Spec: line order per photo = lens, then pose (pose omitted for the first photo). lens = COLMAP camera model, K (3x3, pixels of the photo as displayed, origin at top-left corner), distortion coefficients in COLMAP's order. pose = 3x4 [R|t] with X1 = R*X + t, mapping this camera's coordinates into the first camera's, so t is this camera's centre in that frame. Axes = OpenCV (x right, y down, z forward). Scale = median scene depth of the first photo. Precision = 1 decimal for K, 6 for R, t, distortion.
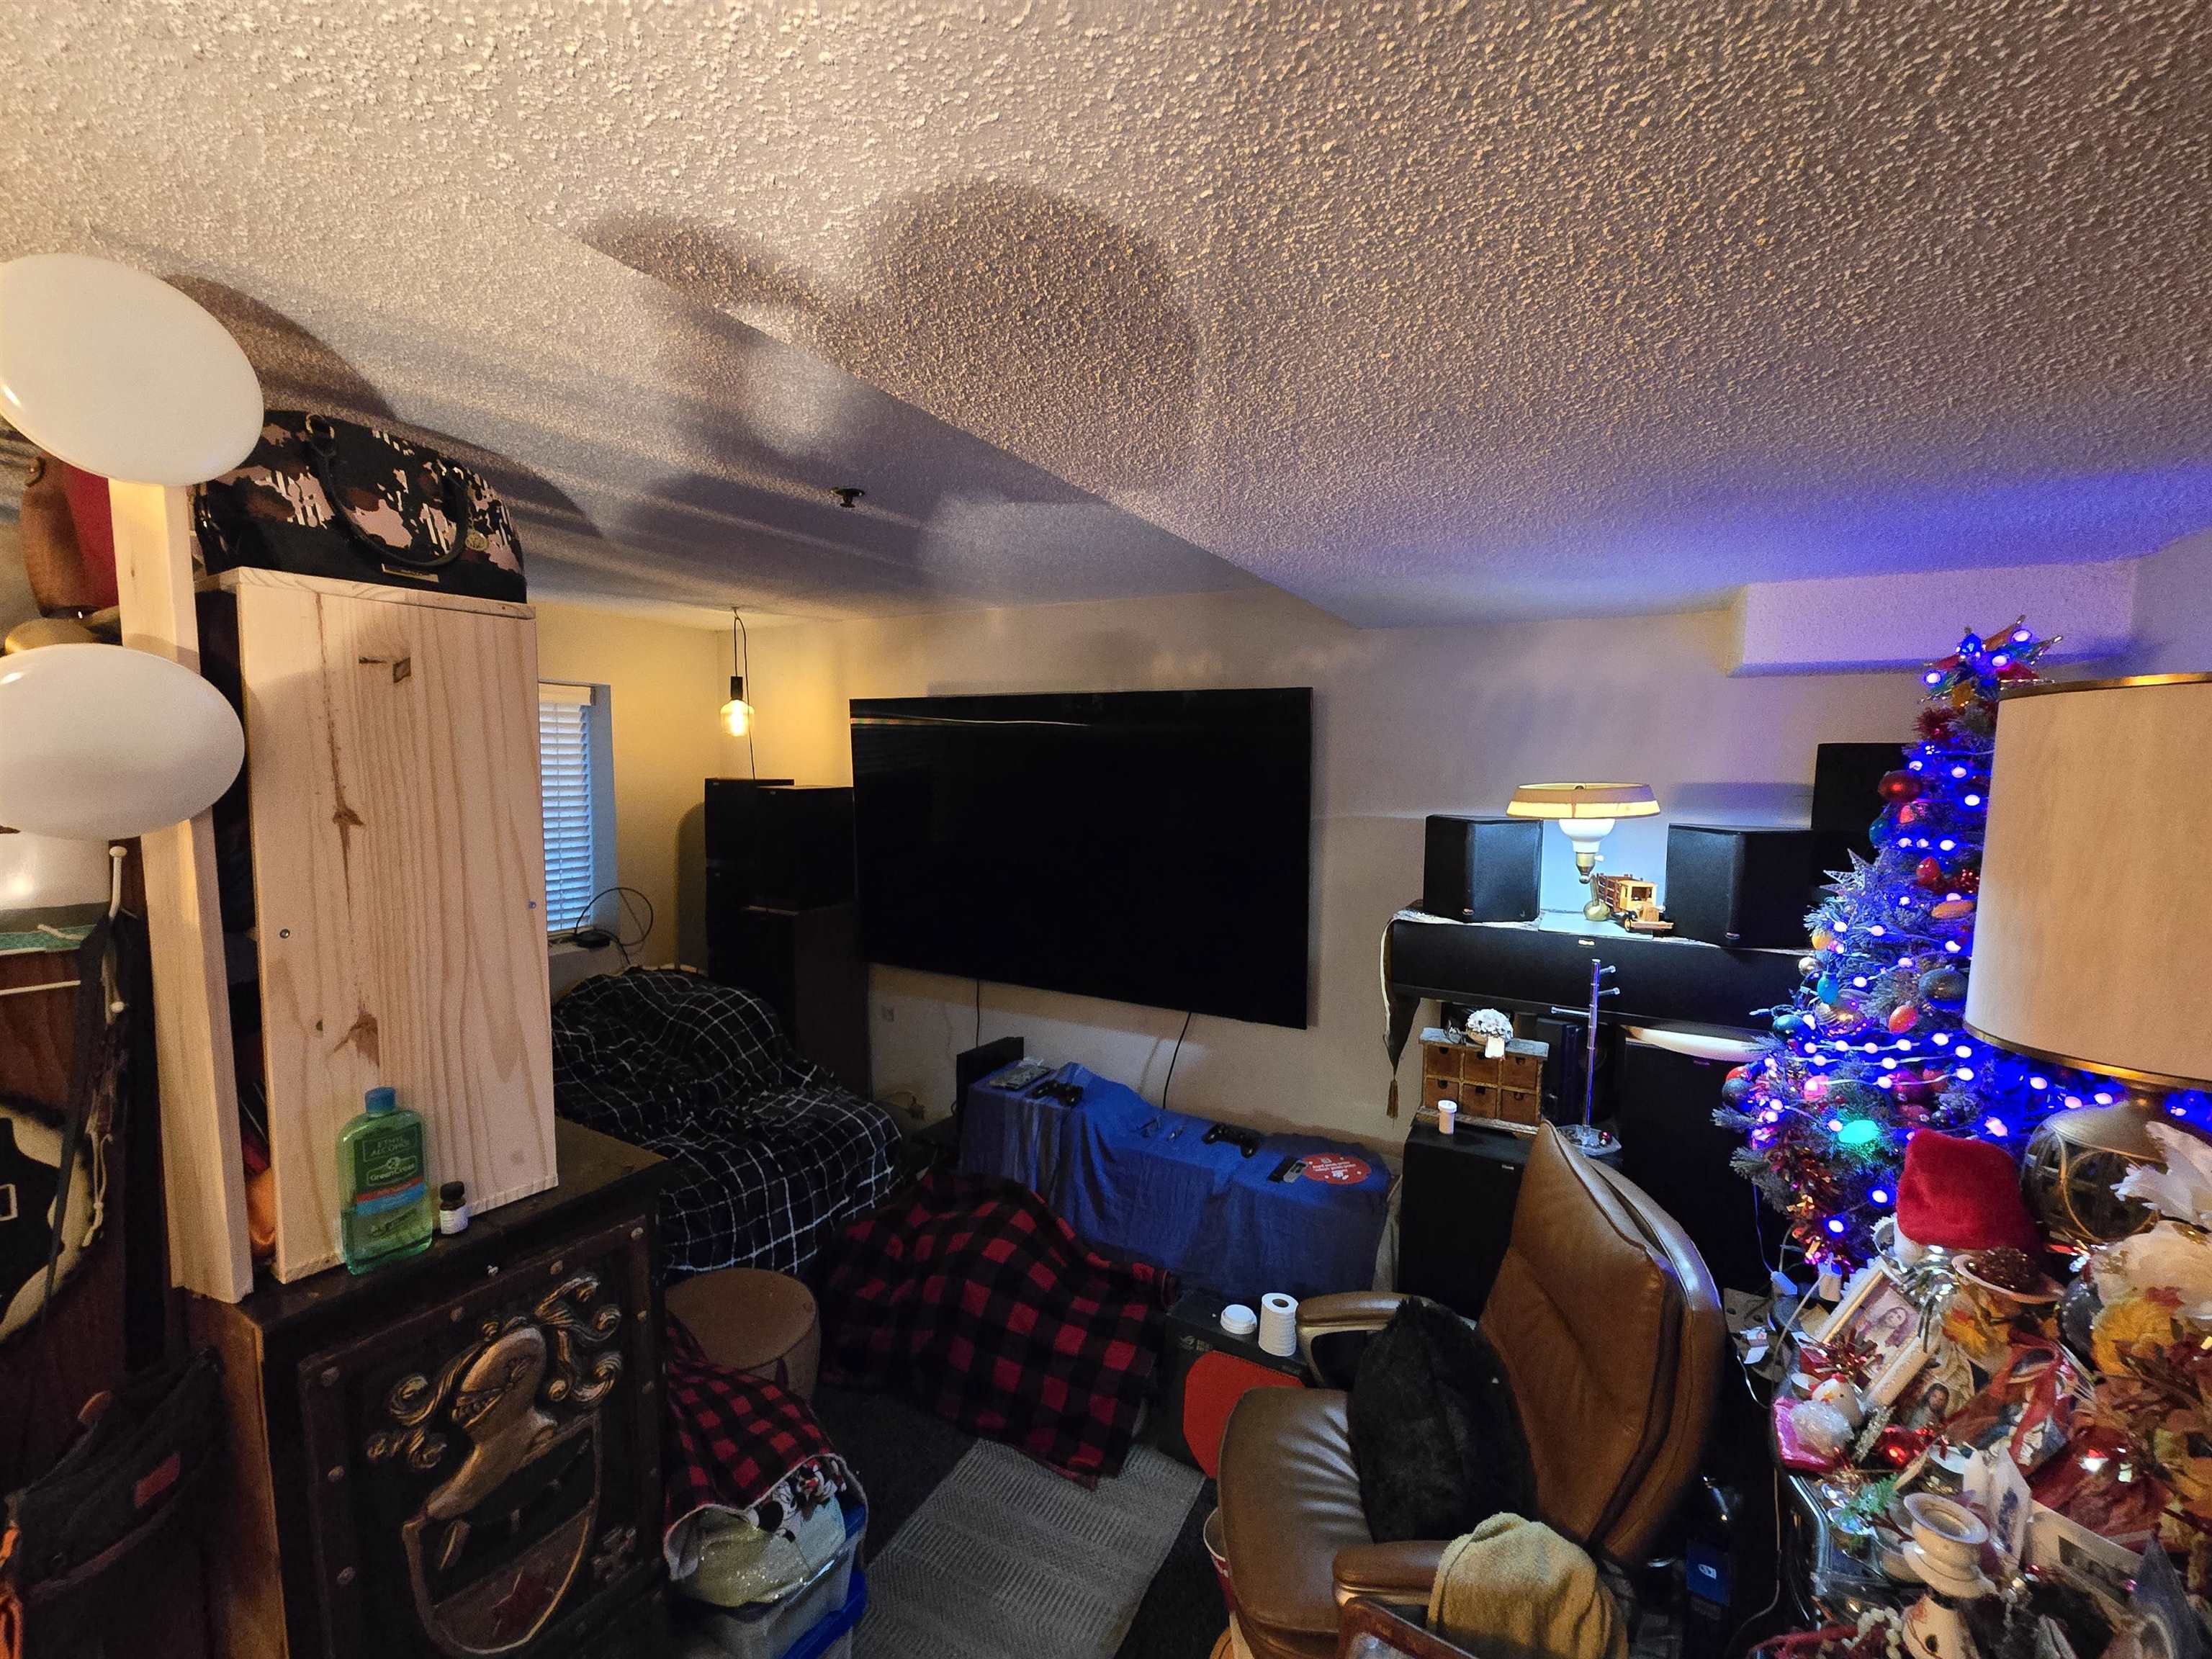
lens RADIAL K [[921.0, 0, 1102.8], [0, 921.0, 842.9], [0, 0, 1]] dist [0.000225, -0.001939]
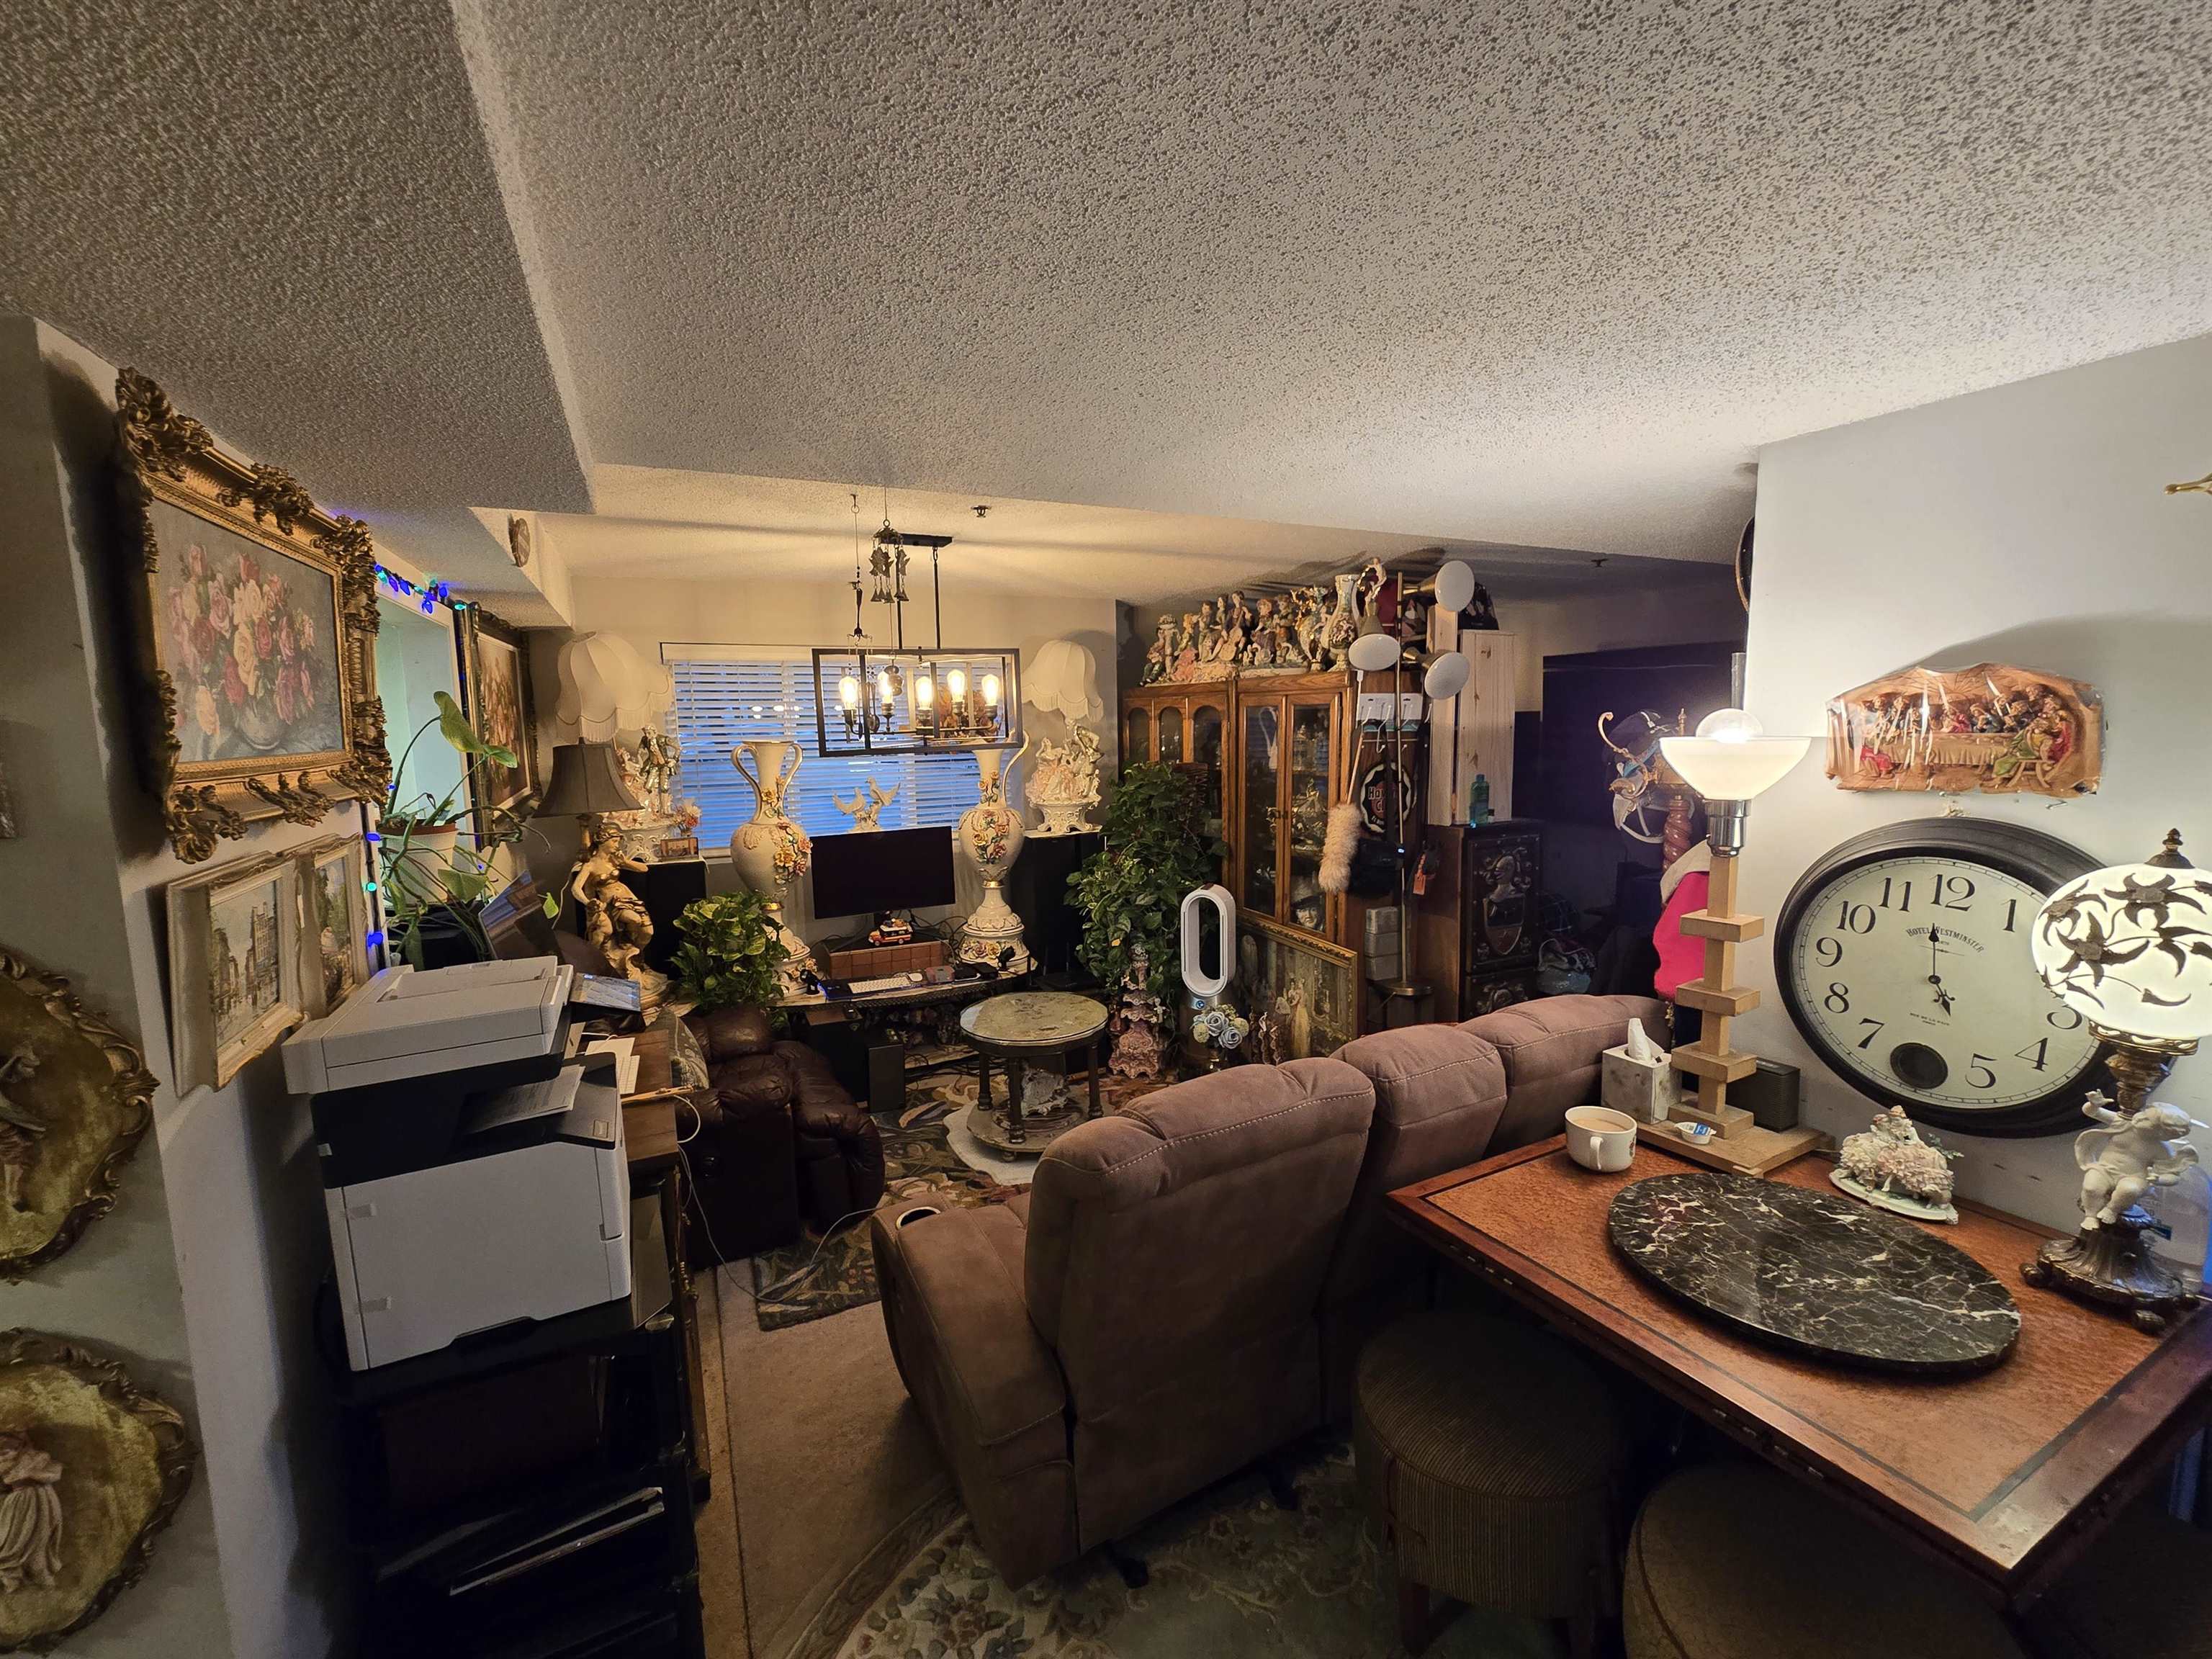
lens RADIAL K [[921.0, 0, 1093.0], [0, 921.0, 827.2], [0, 0, 1]] dist [0.000225, -0.001939]
pose [[0.826764, 0.038672, -0.561218, -0.028315], [-0.025551, 0.999186, 0.031210, 0.355055], [0.561968, -0.011464, 0.827080, -2.448430]]
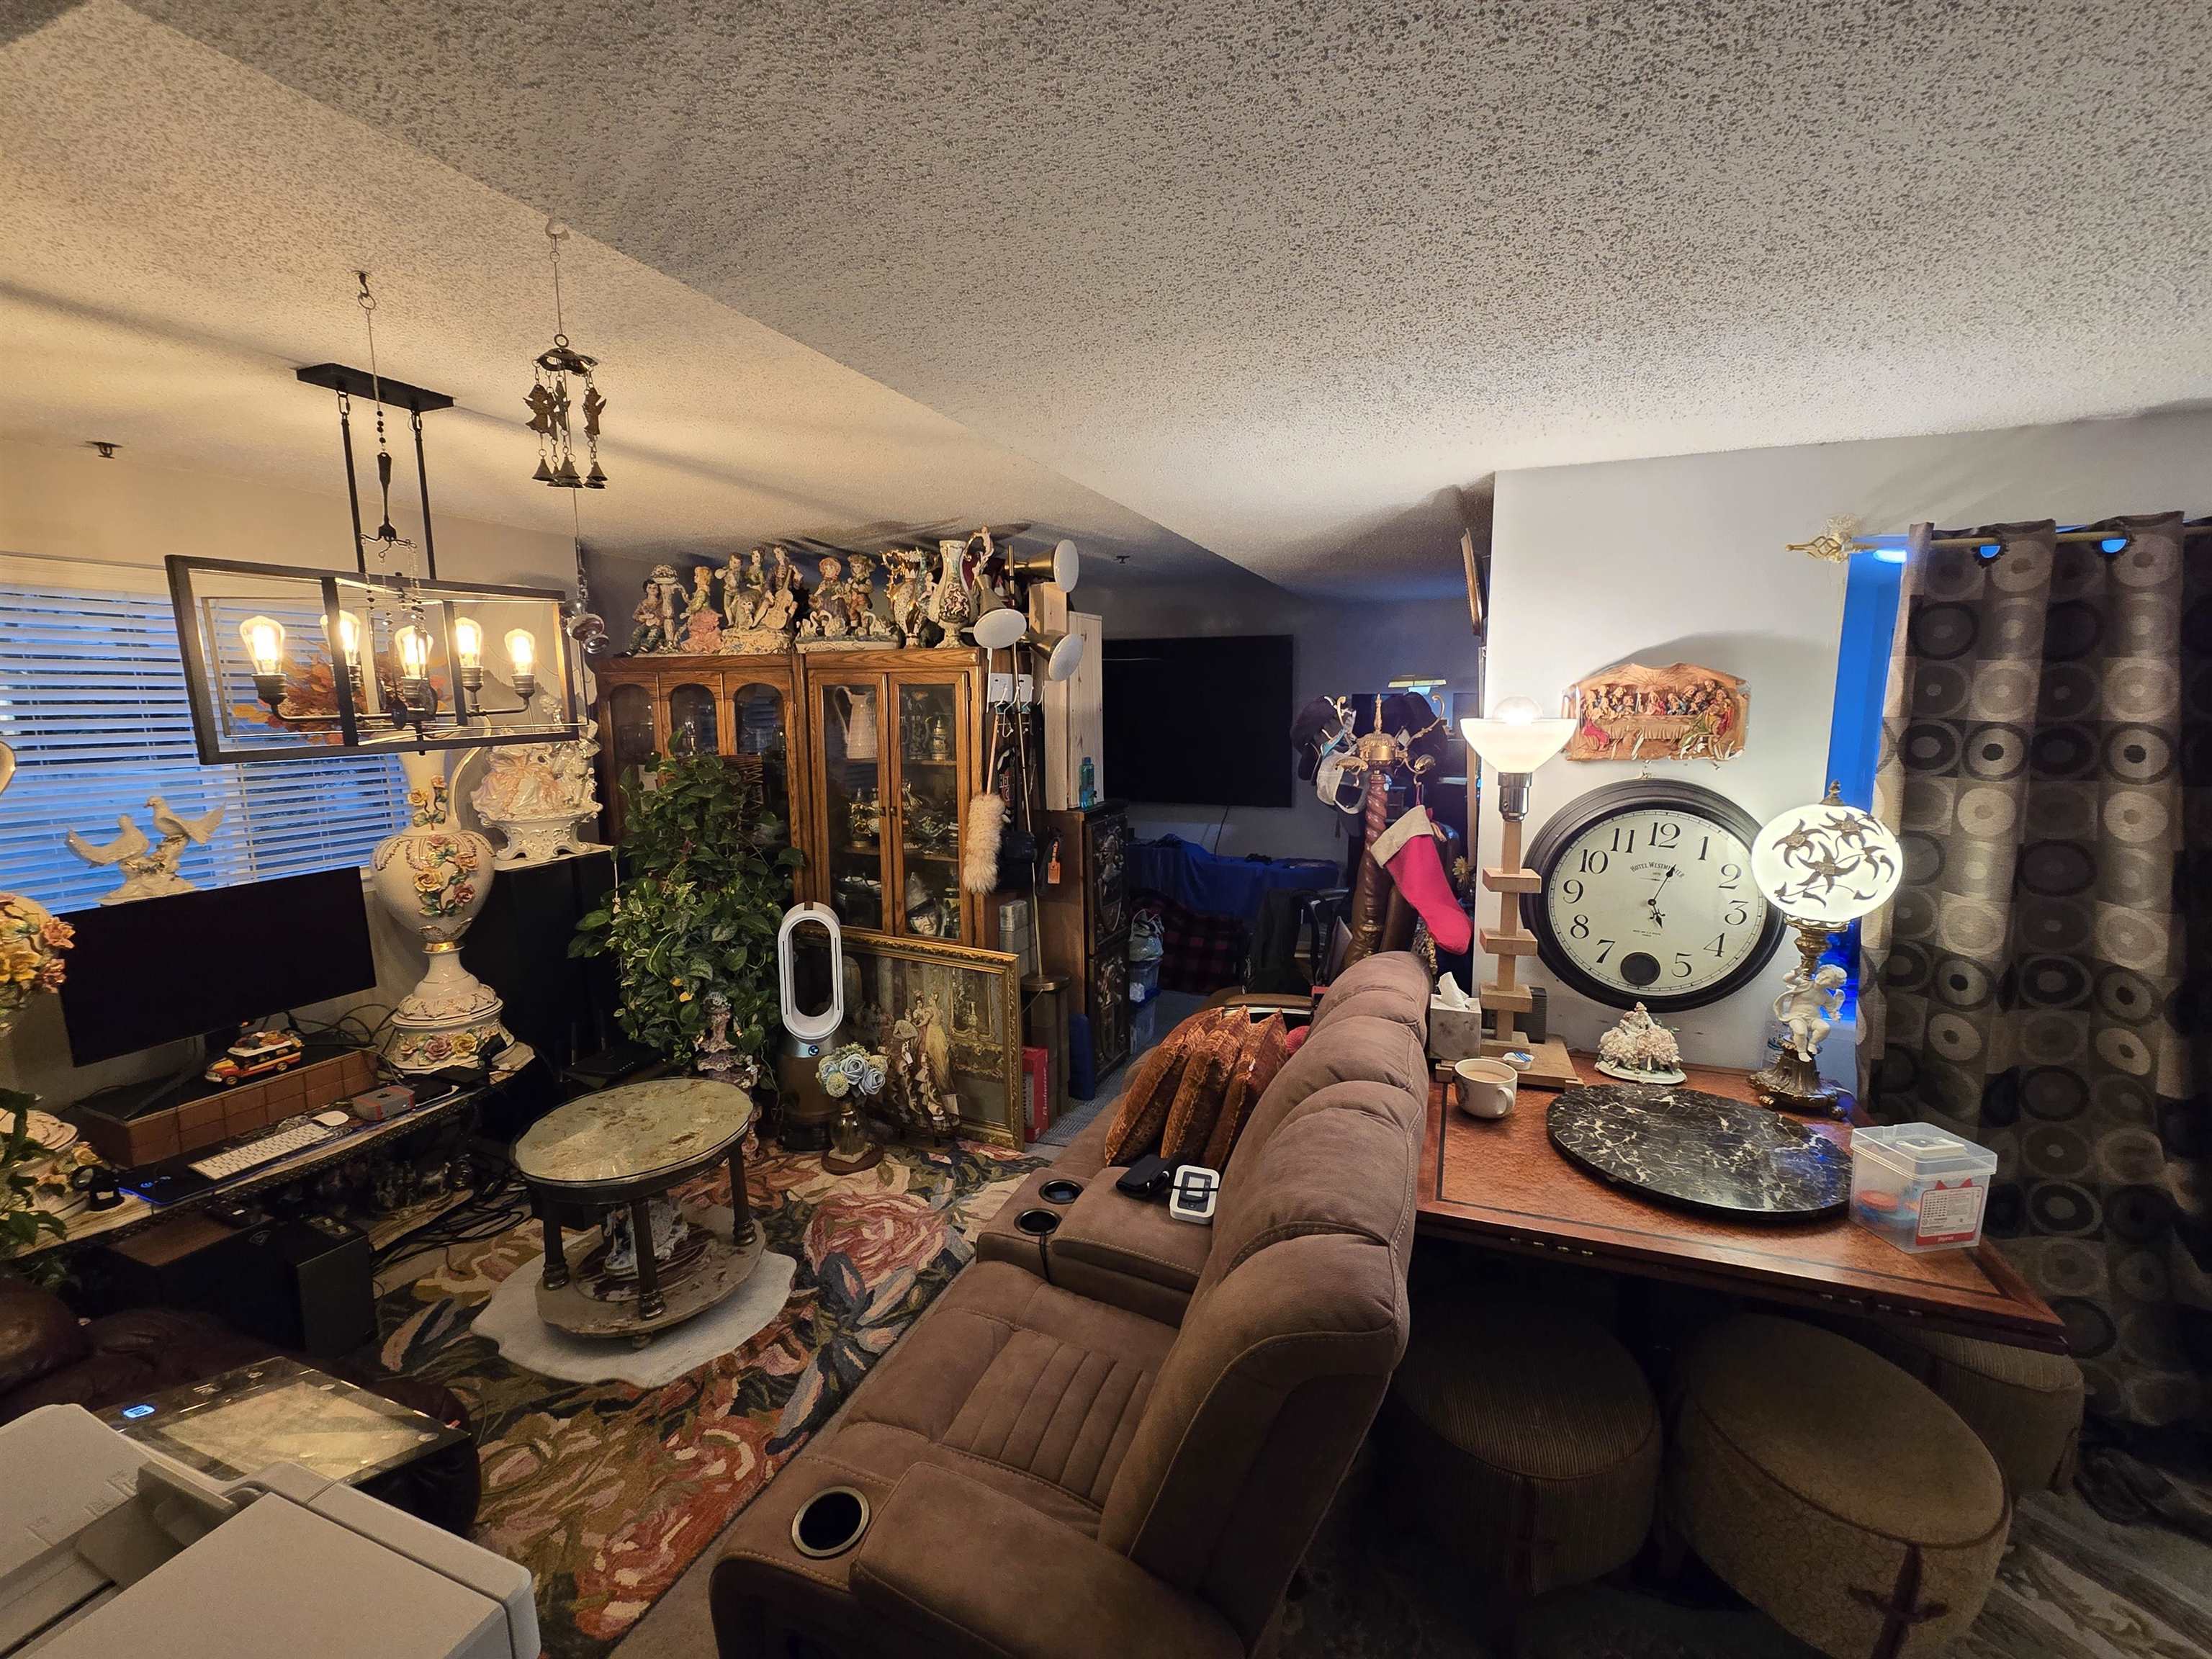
lens RADIAL K [[921.0, 0, 1111.1], [0, 921.0, 823.2], [0, 0, 1]] dist [0.000225, -0.001939]
pose [[0.990465, -0.036643, 0.132801, -1.052515], [0.030724, 0.998453, 0.046354, 0.320266], [-0.134294, -0.041831, 0.990058, -2.256106]]
